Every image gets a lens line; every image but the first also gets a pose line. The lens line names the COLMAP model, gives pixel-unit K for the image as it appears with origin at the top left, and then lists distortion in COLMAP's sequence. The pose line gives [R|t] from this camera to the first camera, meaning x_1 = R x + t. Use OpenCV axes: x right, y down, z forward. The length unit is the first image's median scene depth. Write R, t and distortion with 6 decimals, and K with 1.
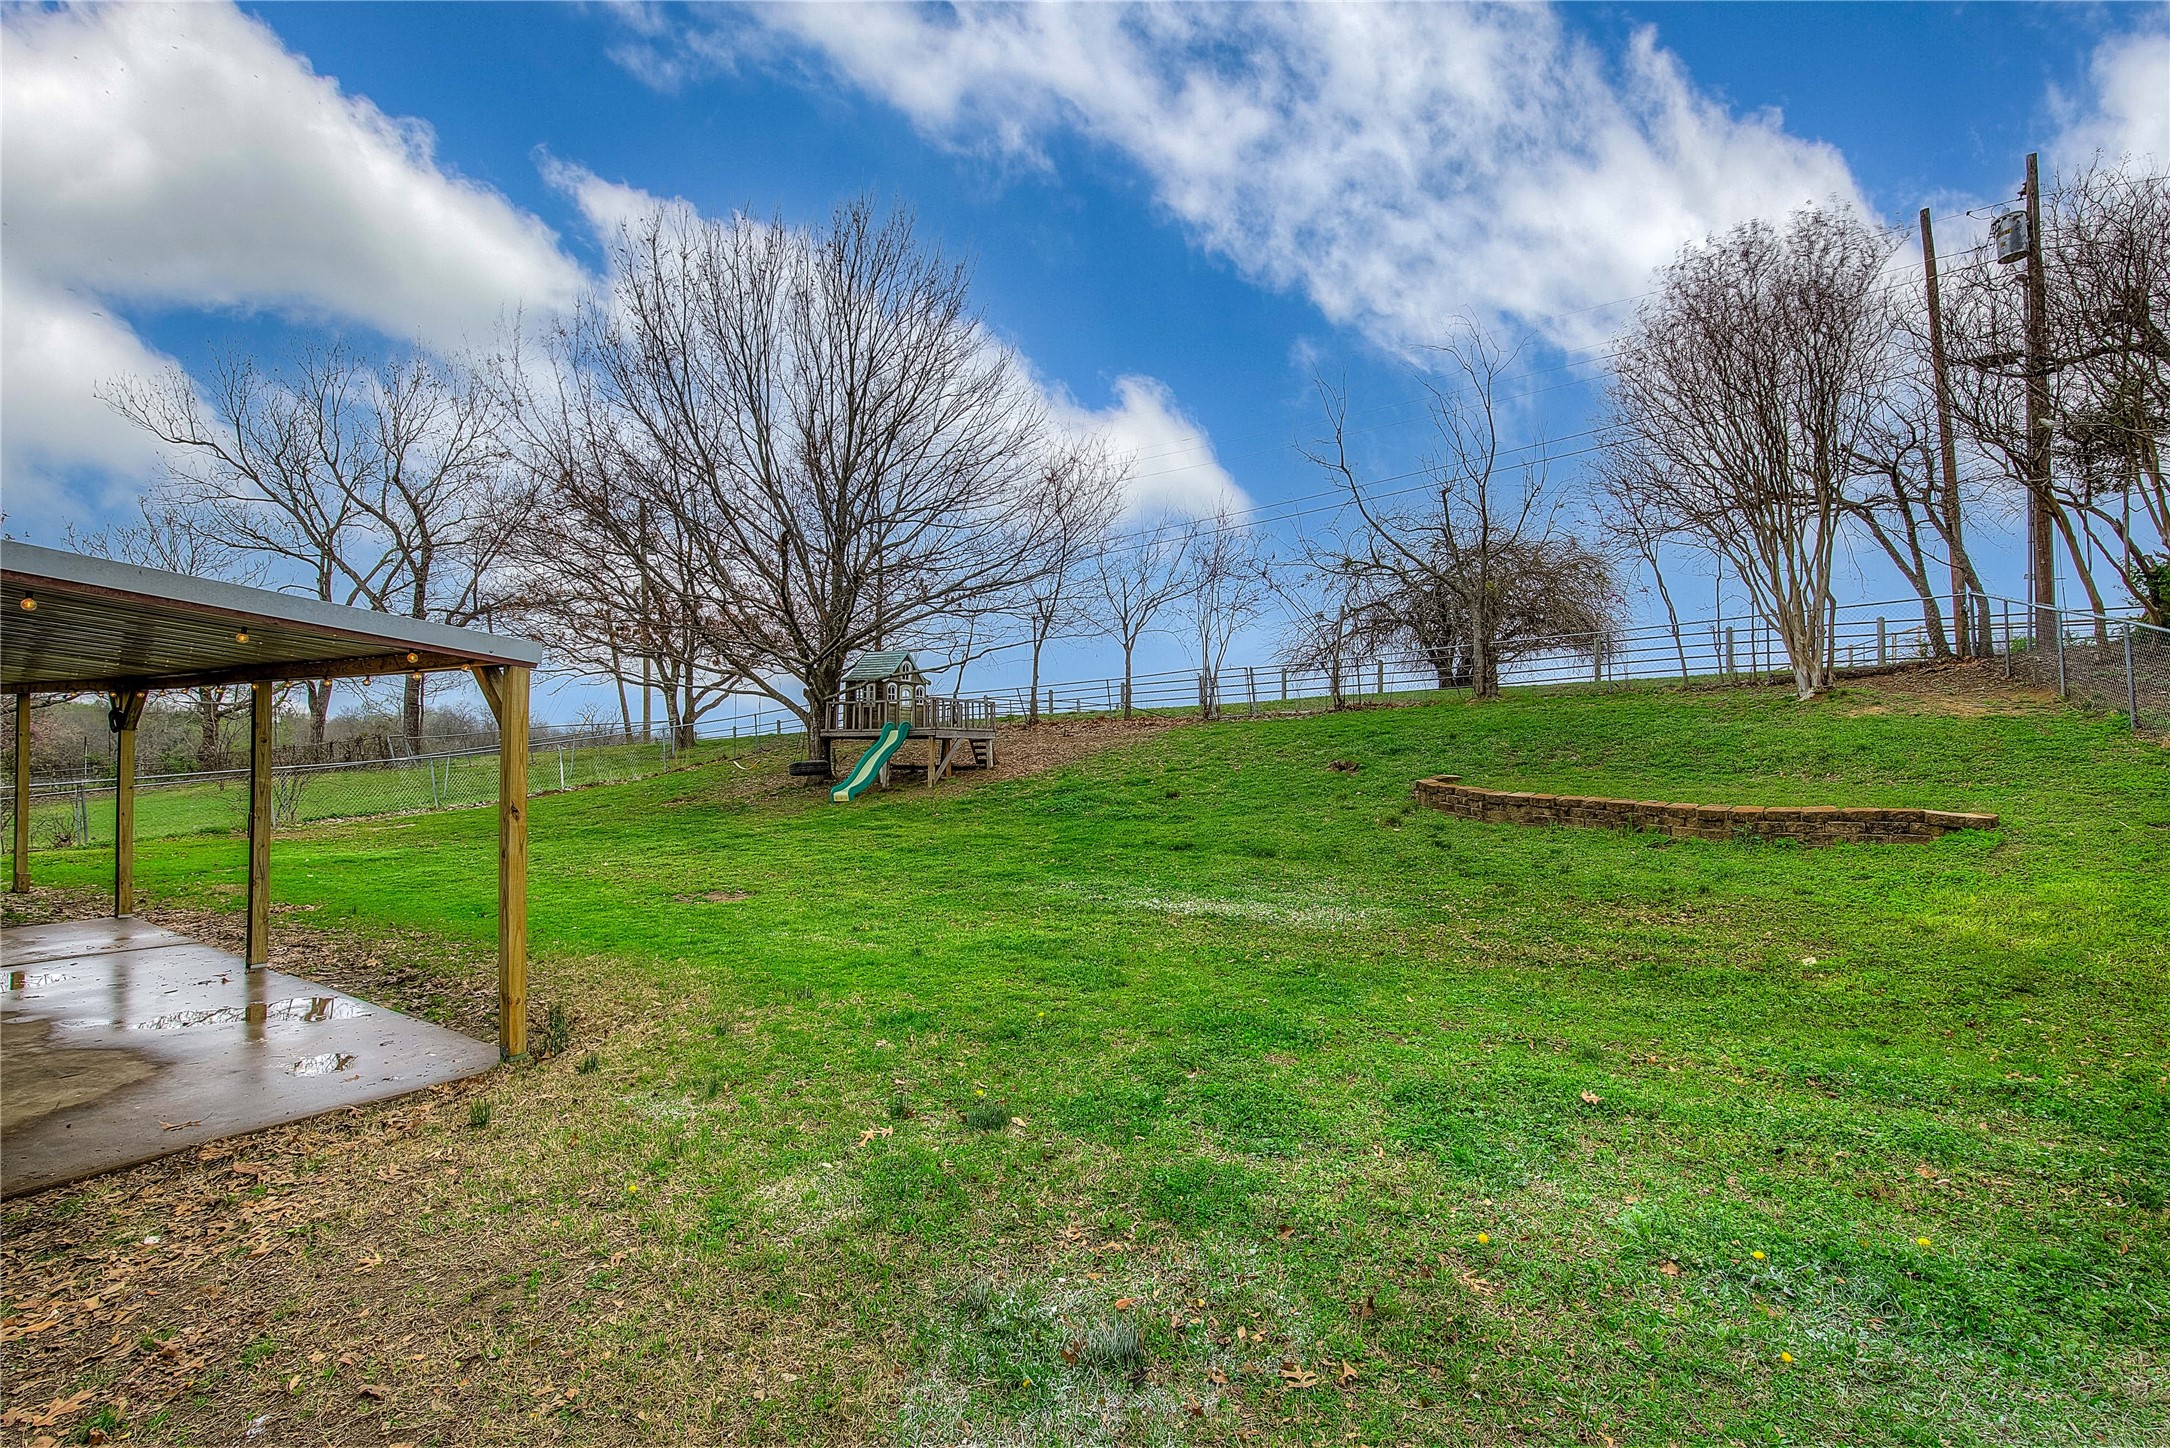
lens RADIAL K [[987.0, 0, 1093.7], [0, 987.0, 741.7], [0, 0, 1]] dist [0.000076, 0.000948]
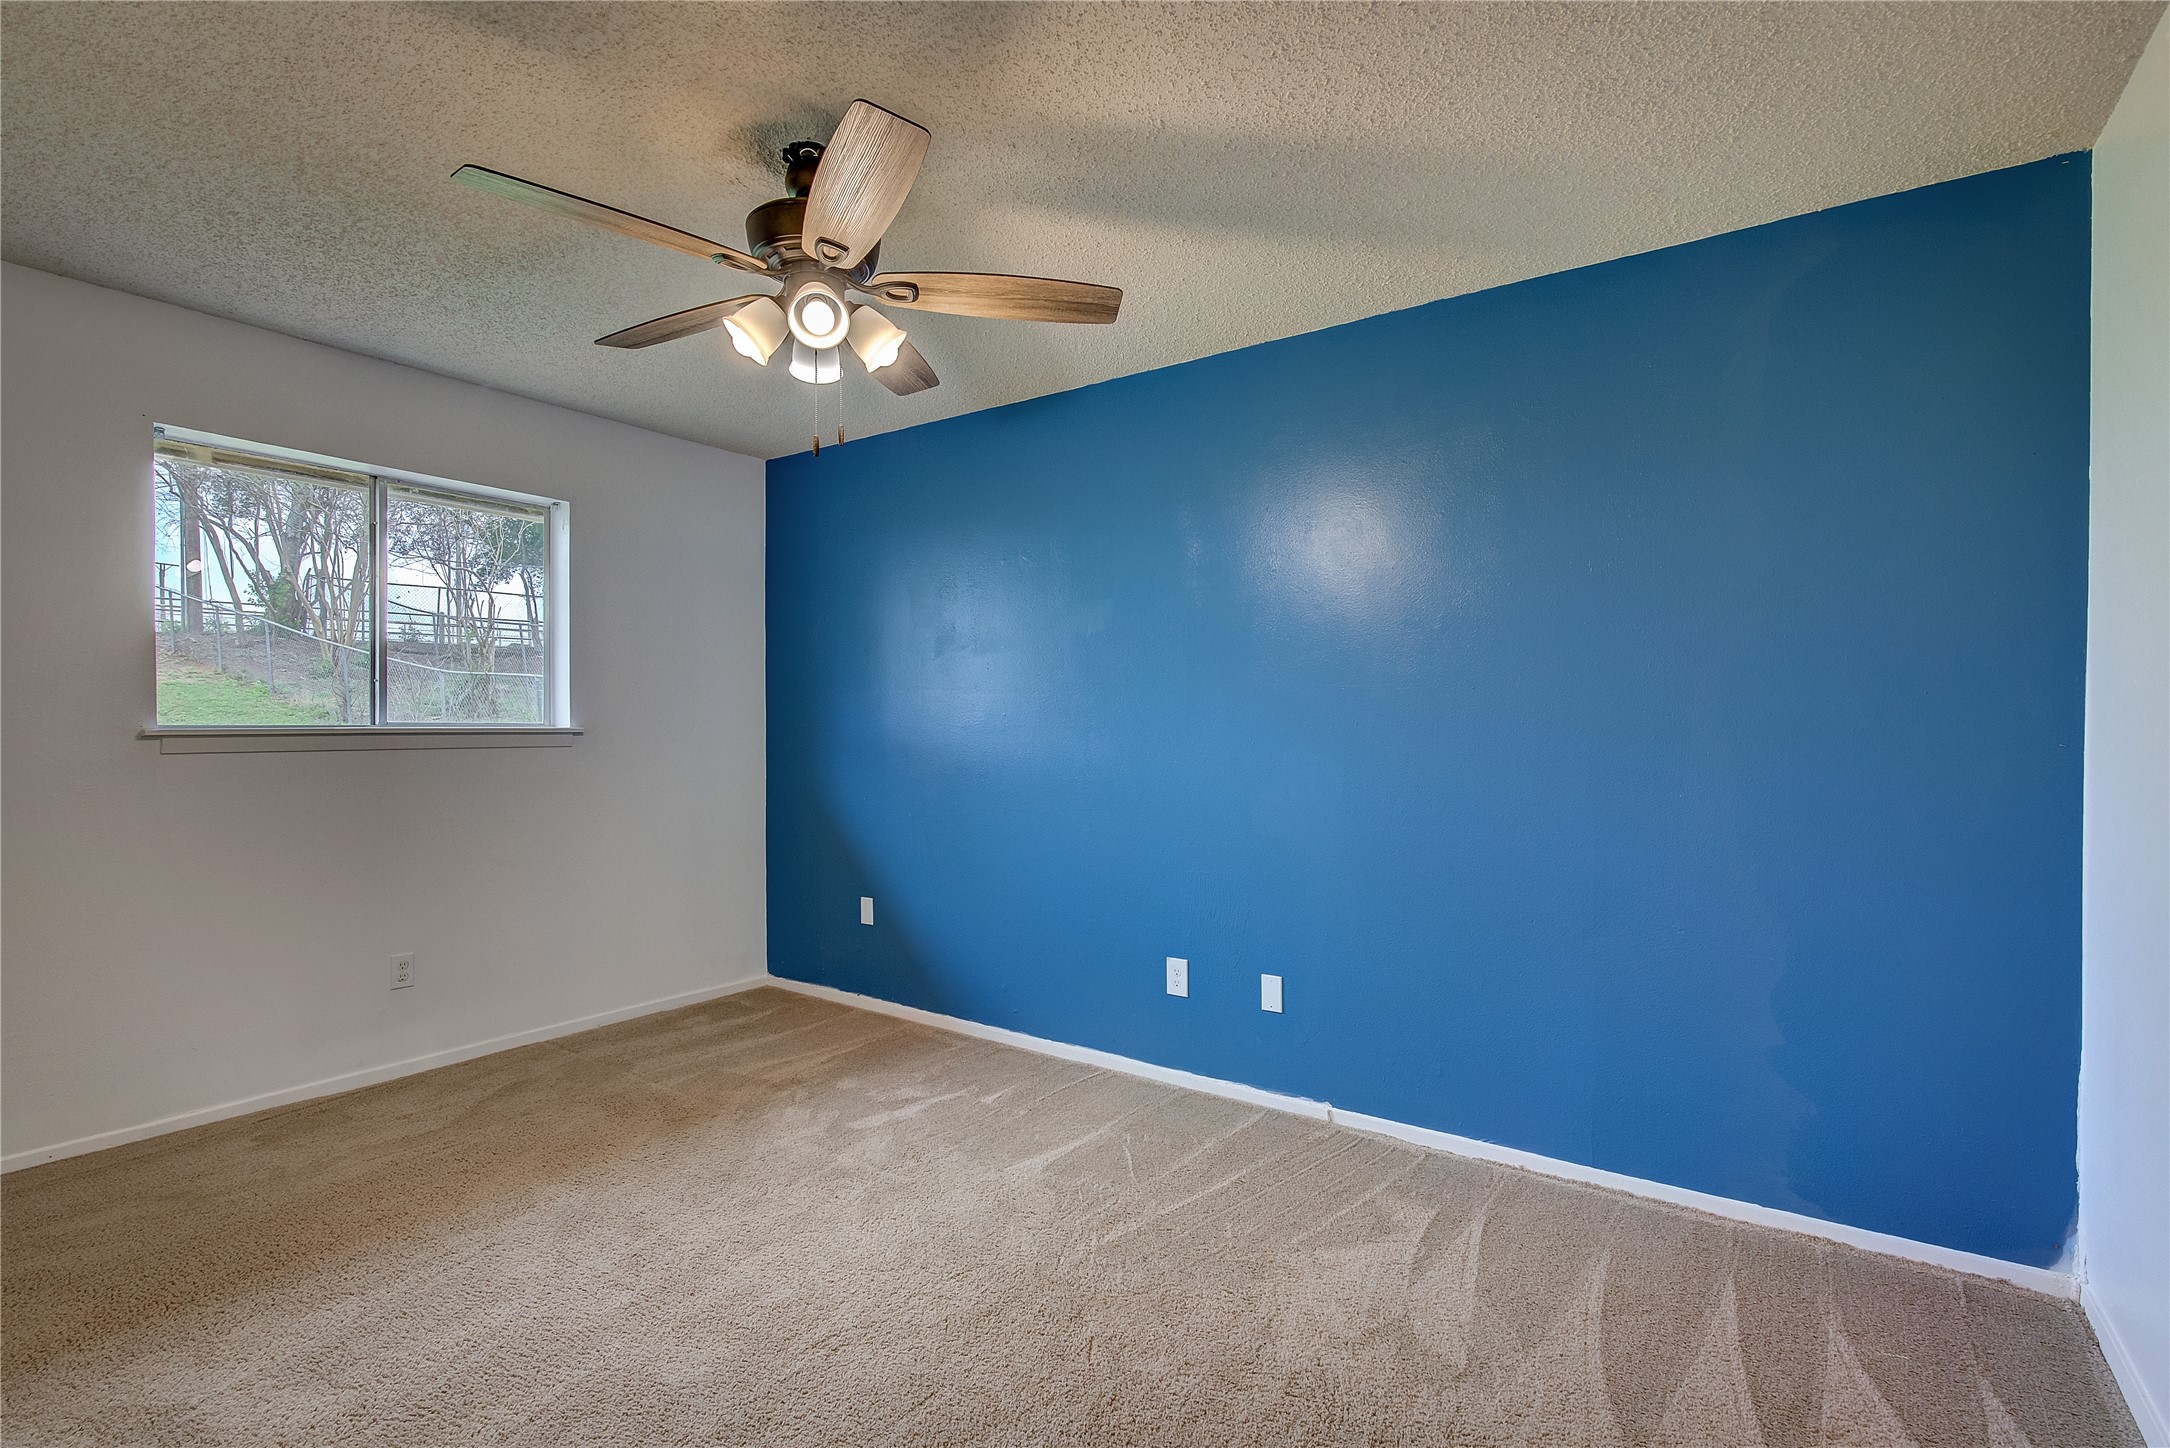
lens RADIAL K [[987.0, 0, 1094.6], [0, 987.0, 725.7], [0, 0, 1]] dist [0.000076, 0.000948]
pose [[0.054828, -0.006723, 0.998473, -0.292325], [-0.017665, 0.999814, 0.007702, 0.001141], [-0.998340, -0.018061, 0.054699, -0.270292]]
